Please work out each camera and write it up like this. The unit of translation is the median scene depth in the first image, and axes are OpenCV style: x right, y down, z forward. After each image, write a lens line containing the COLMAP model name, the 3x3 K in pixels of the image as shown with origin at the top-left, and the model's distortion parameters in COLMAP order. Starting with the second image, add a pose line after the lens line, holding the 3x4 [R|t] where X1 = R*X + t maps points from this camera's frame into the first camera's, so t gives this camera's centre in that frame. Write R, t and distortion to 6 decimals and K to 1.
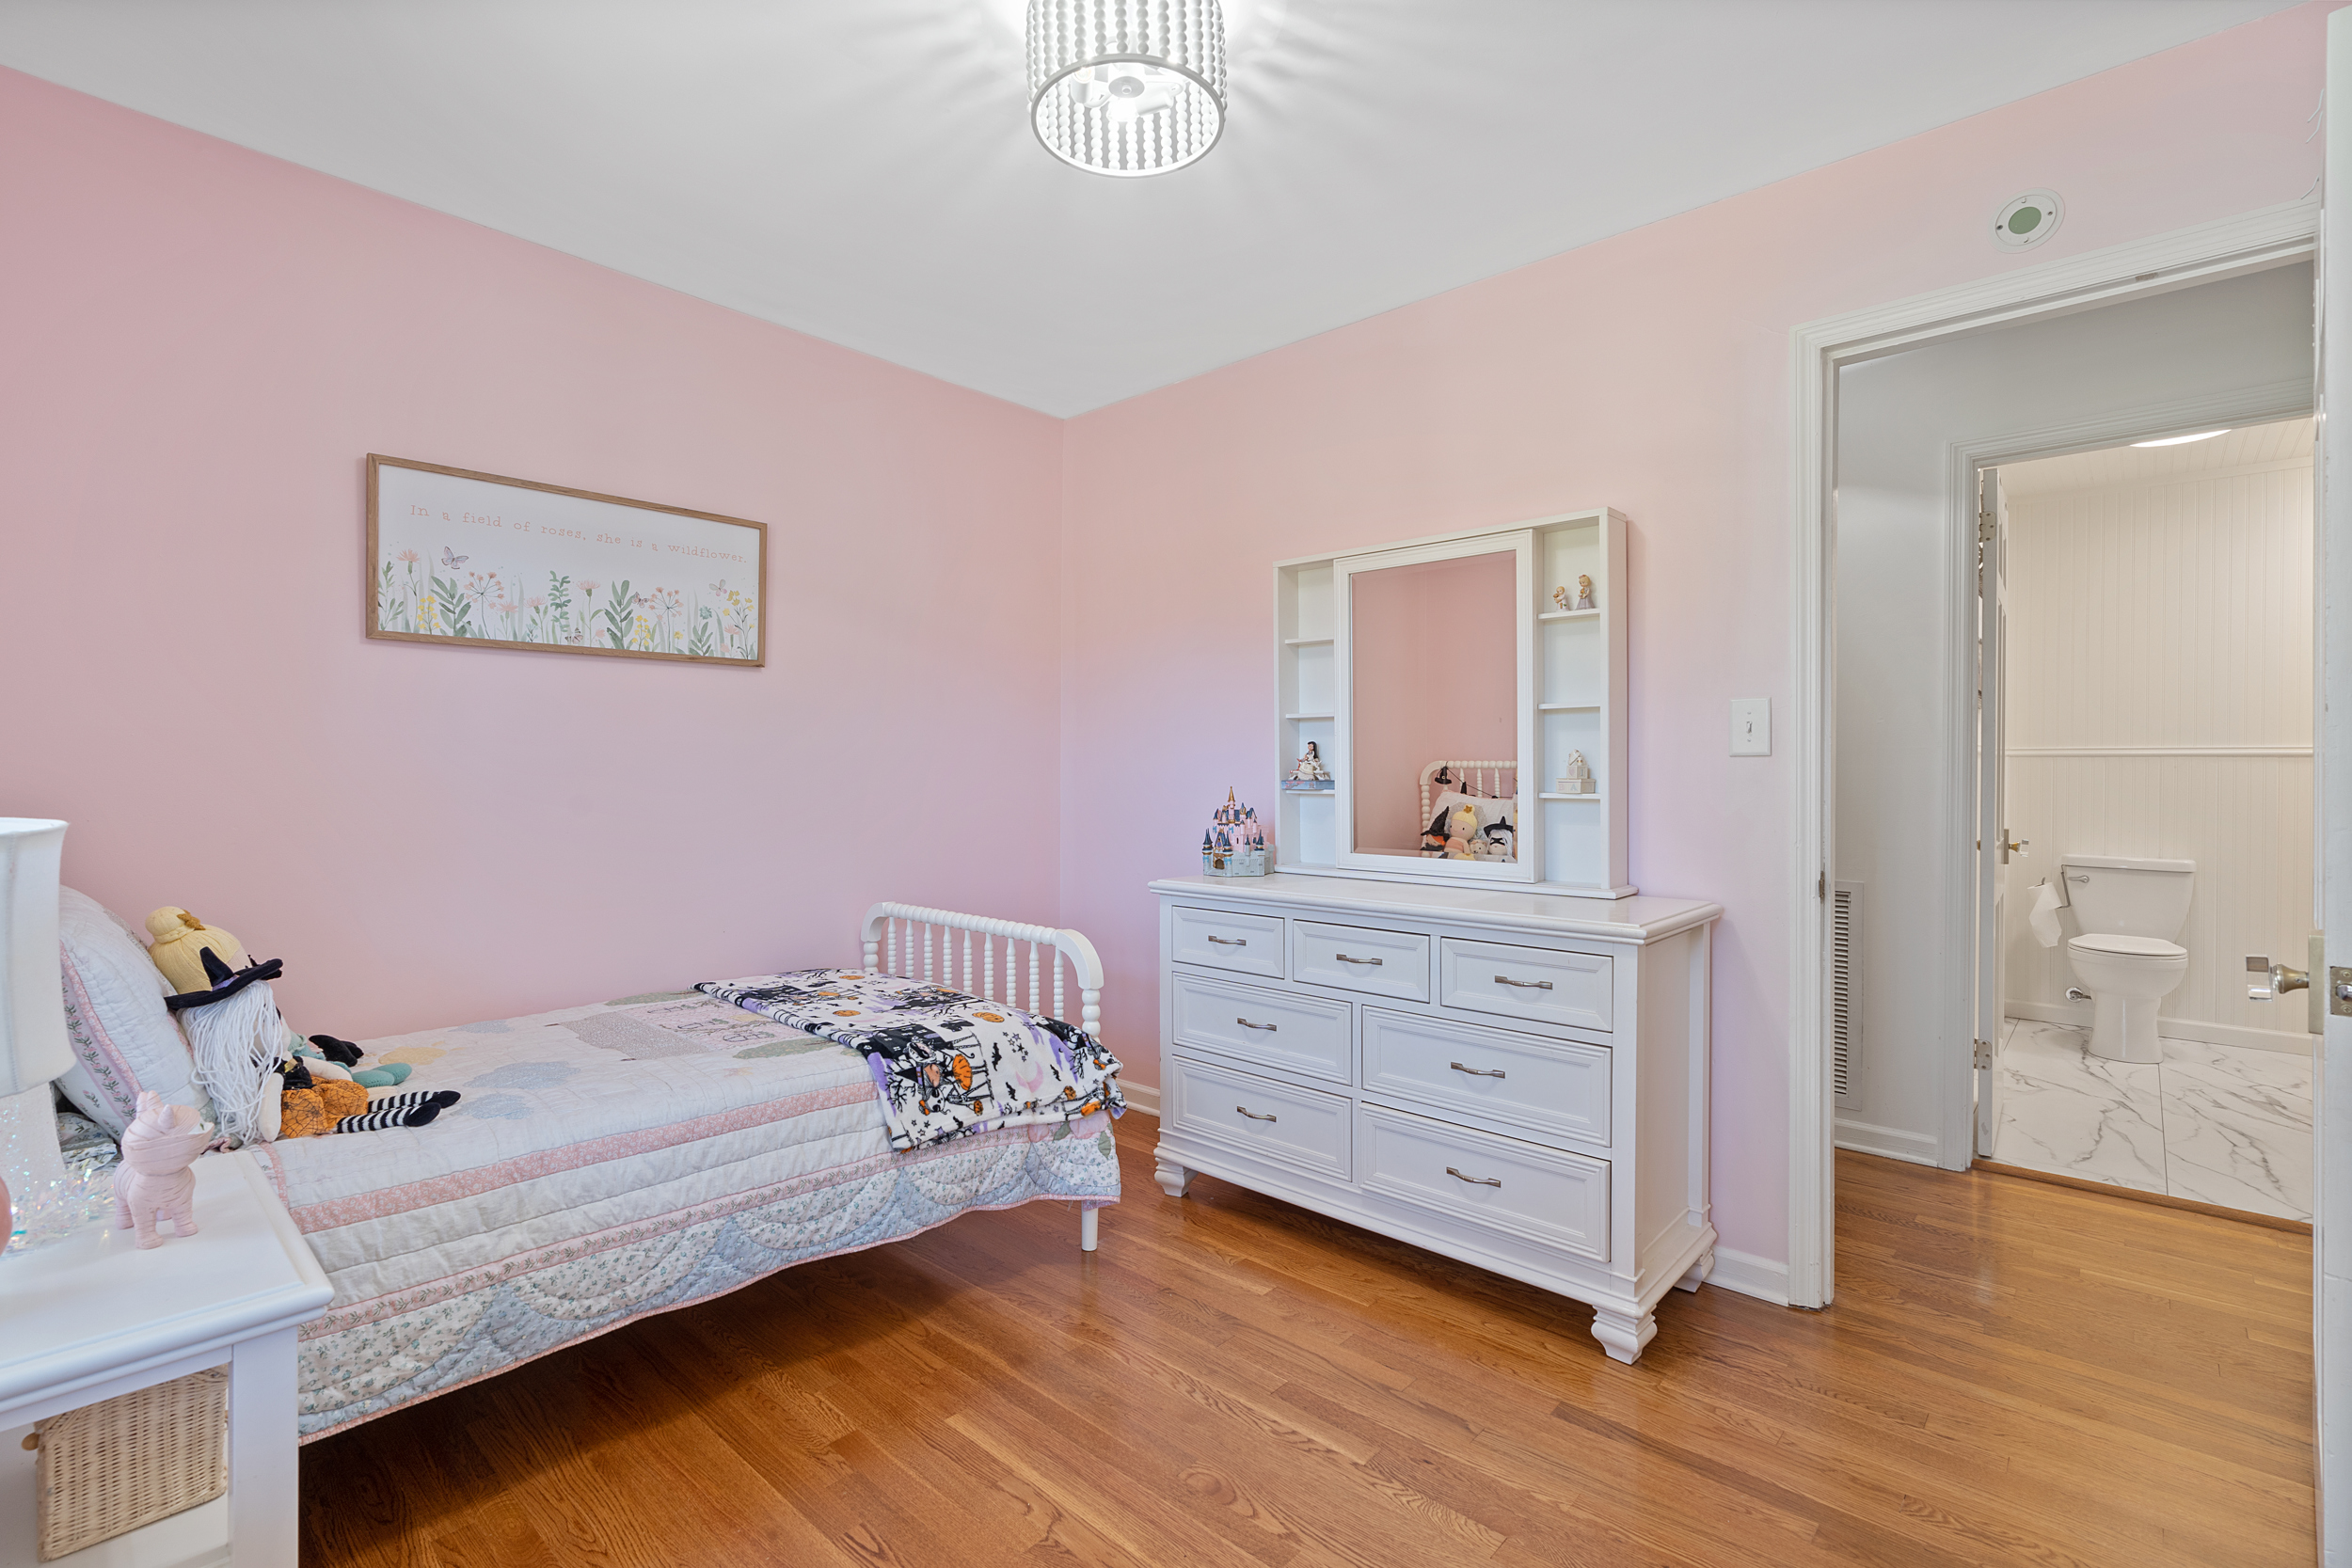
lens RADIAL K [[1065.0, 0, 1184.9], [0, 1065.0, 782.1], [0, 0, 1]] dist [-0.005185, 0.000669]
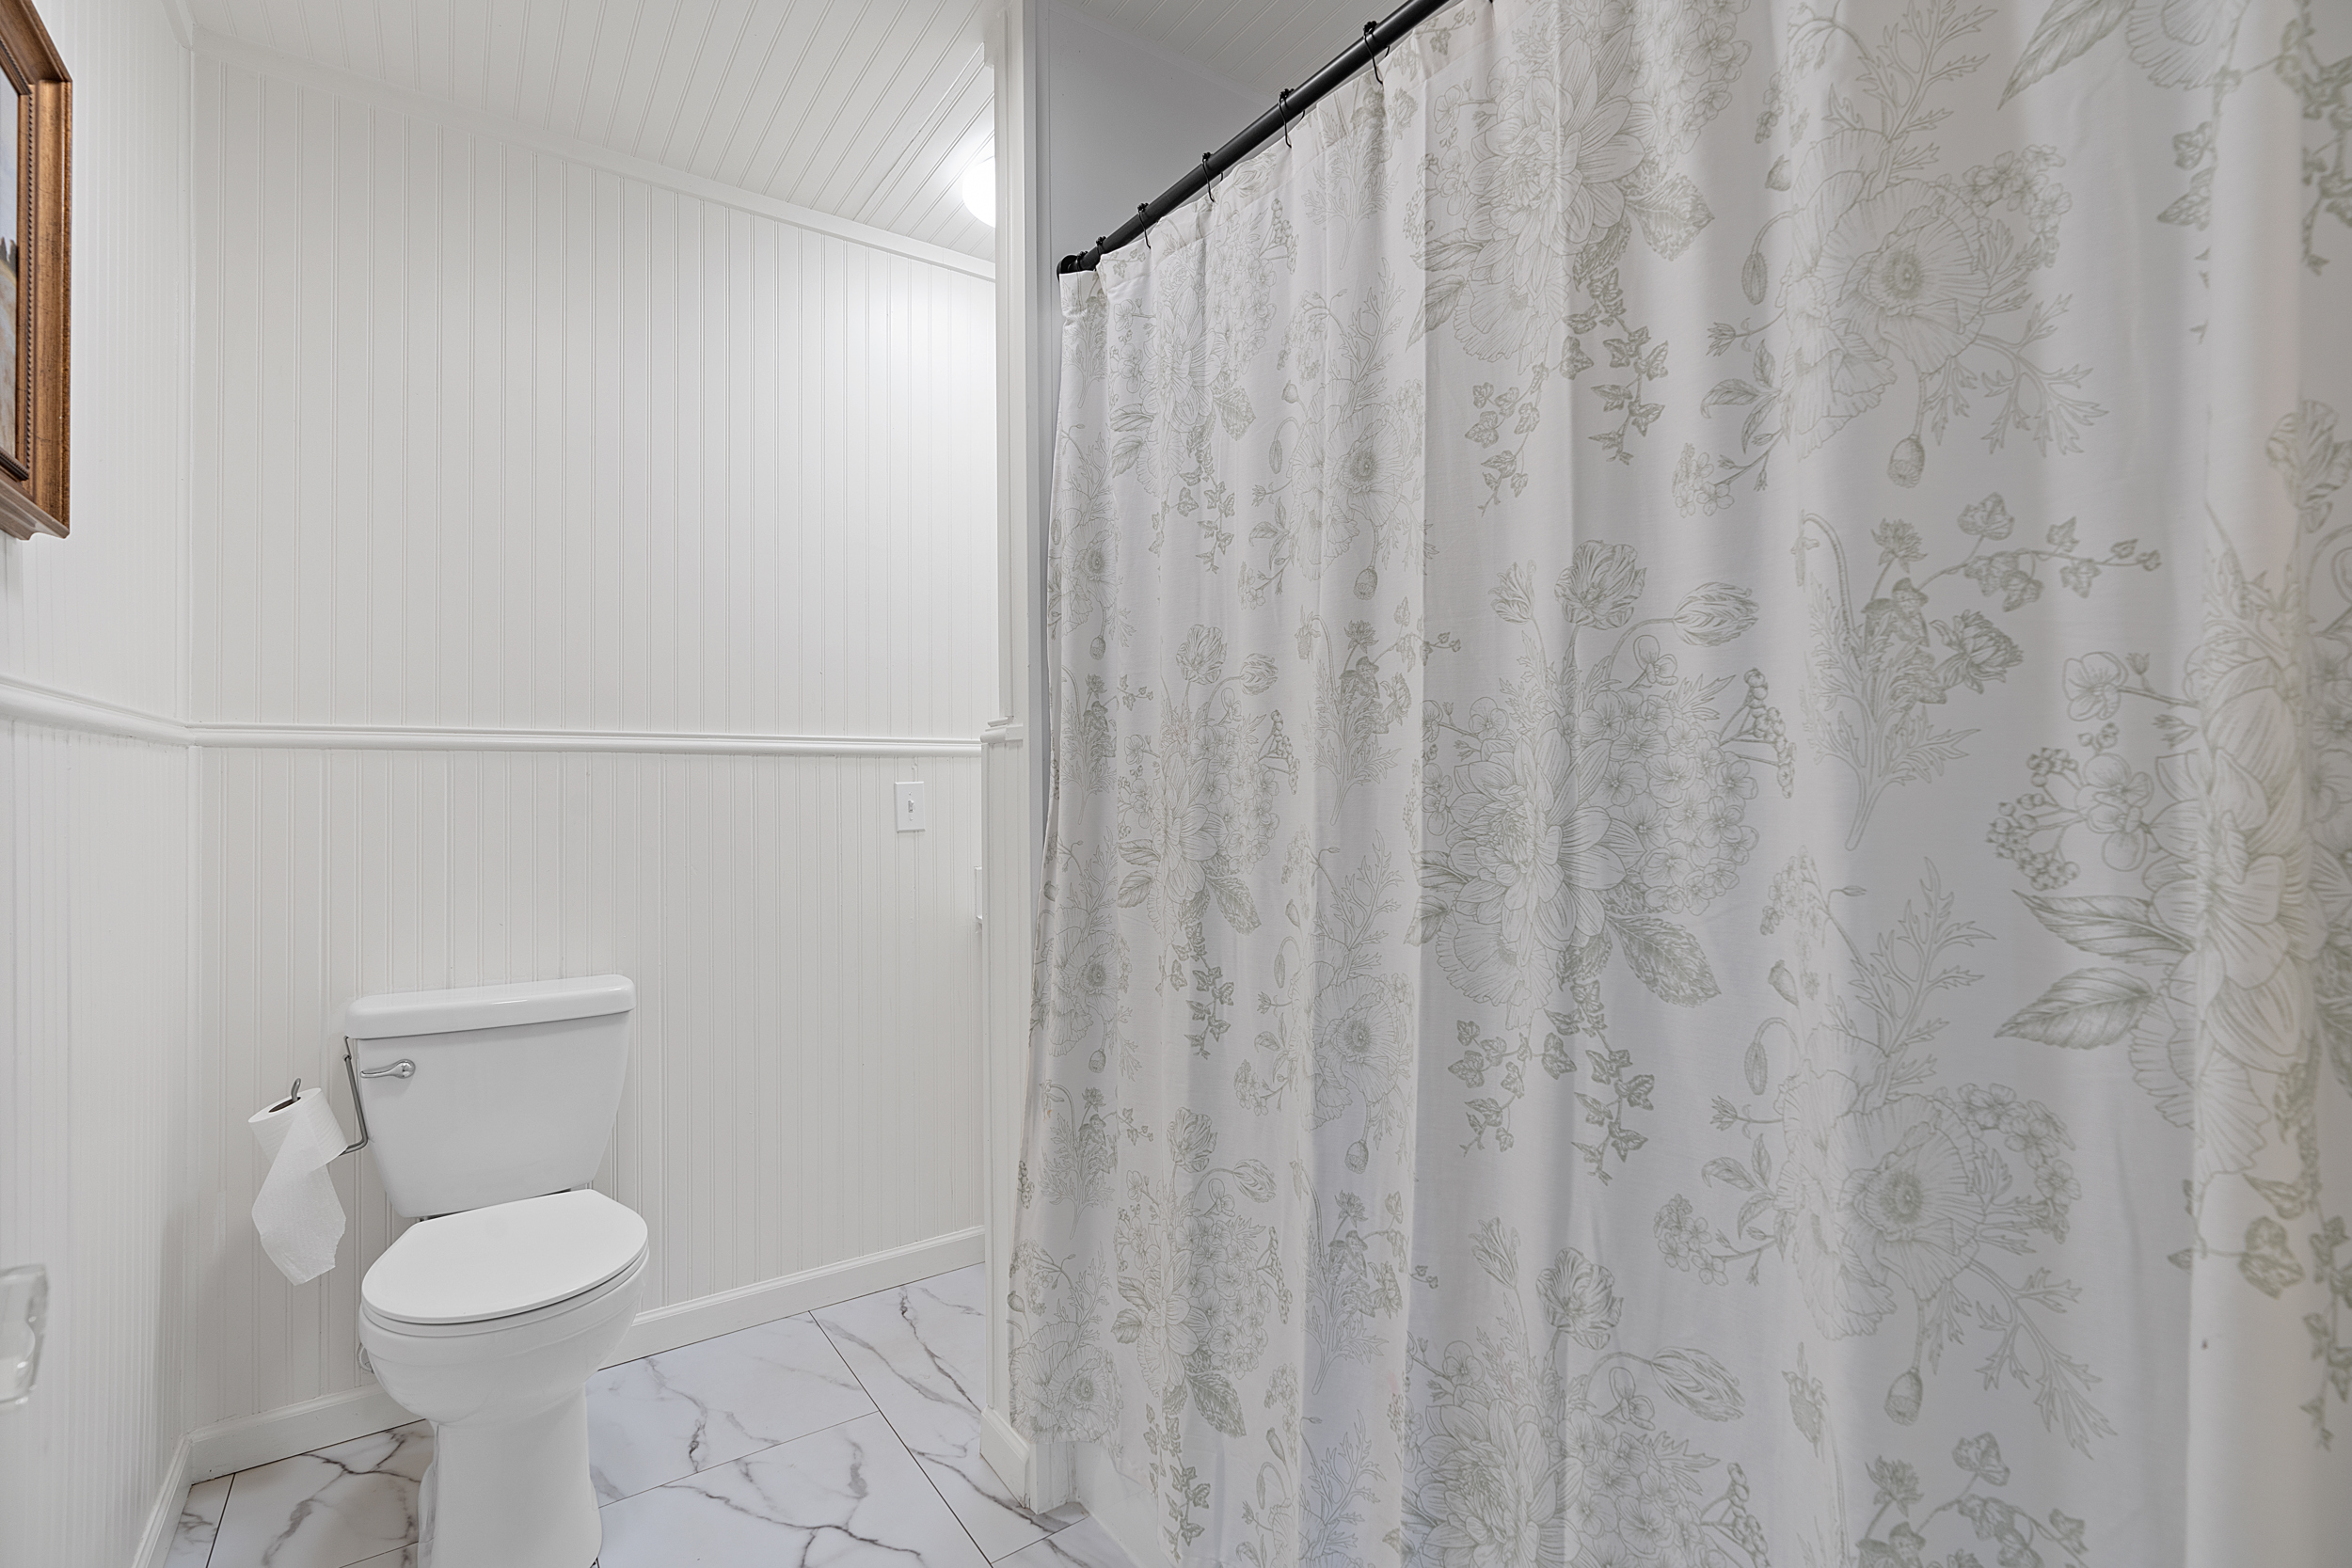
lens RADIAL K [[1065.0, 0, 1184.9], [0, 1065.0, 782.1], [0, 0, 1]] dist [-0.005185, 0.000669]
pose [[0.221990, -0.004506, 0.975039, 0.542140], [0.008738, 0.999958, 0.002632, -0.008948], [-0.975010, 0.007936, 0.222020, 0.645550]]
